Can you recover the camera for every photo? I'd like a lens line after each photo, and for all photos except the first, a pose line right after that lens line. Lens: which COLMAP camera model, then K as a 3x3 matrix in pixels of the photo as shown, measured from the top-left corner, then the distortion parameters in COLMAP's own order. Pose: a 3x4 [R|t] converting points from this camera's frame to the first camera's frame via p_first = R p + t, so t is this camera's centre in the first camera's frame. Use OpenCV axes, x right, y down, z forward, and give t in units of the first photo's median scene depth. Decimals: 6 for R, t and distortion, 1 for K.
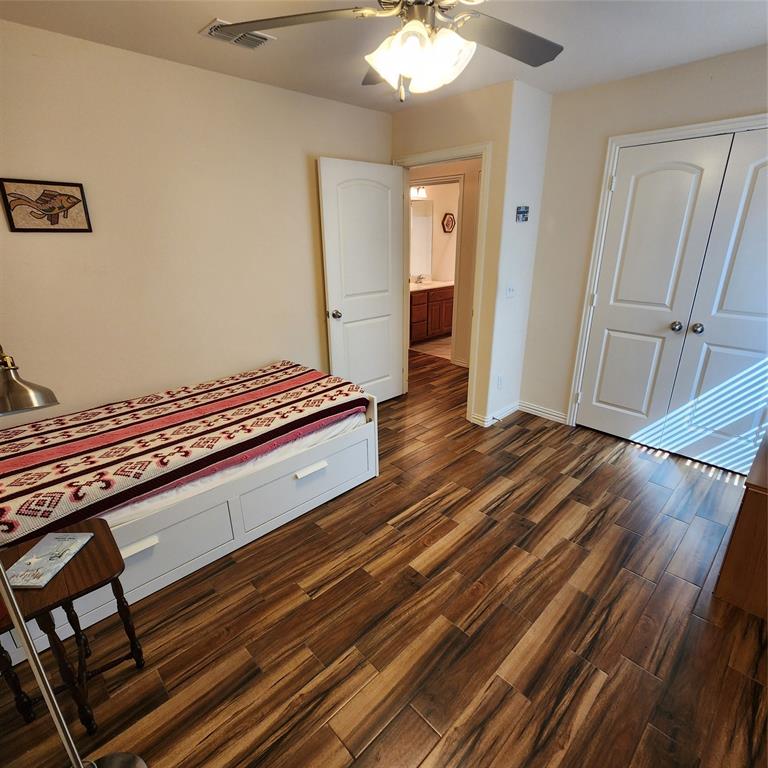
lens RADIAL K [[419.6, 0, 390.9], [0, 419.6, 385.7], [0, 0, 1]] dist [0.000448, 0.000031]
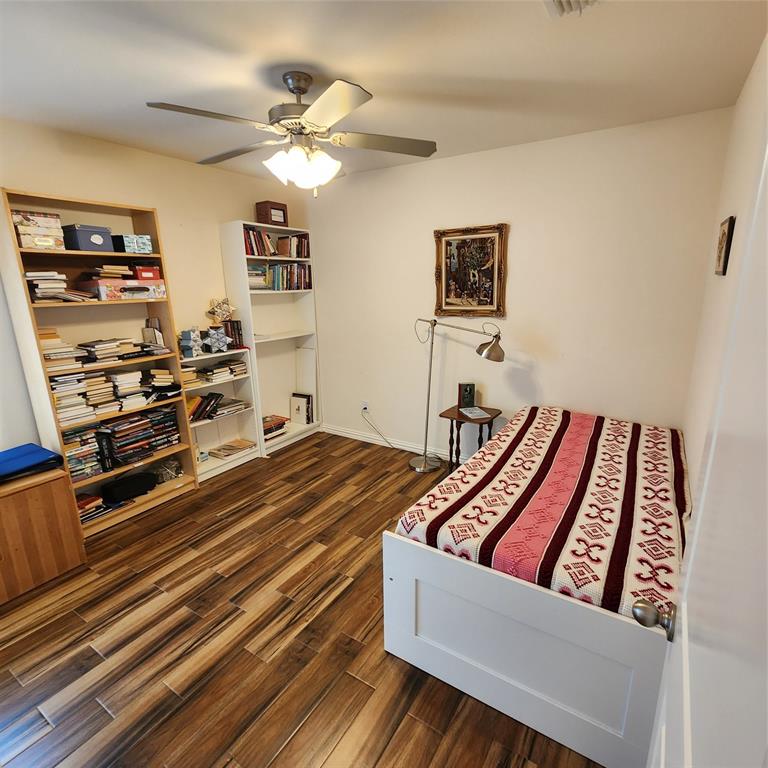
lens RADIAL K [[419.6, 0, 390.9], [0, 419.6, 385.7], [0, 0, 1]] dist [0.000448, 0.000031]
pose [[-0.971376, 0.074213, -0.225656, 0.095734], [-0.064838, 0.831042, 0.552418, -0.595881], [0.228526, 0.551237, -0.802443, 1.623945]]
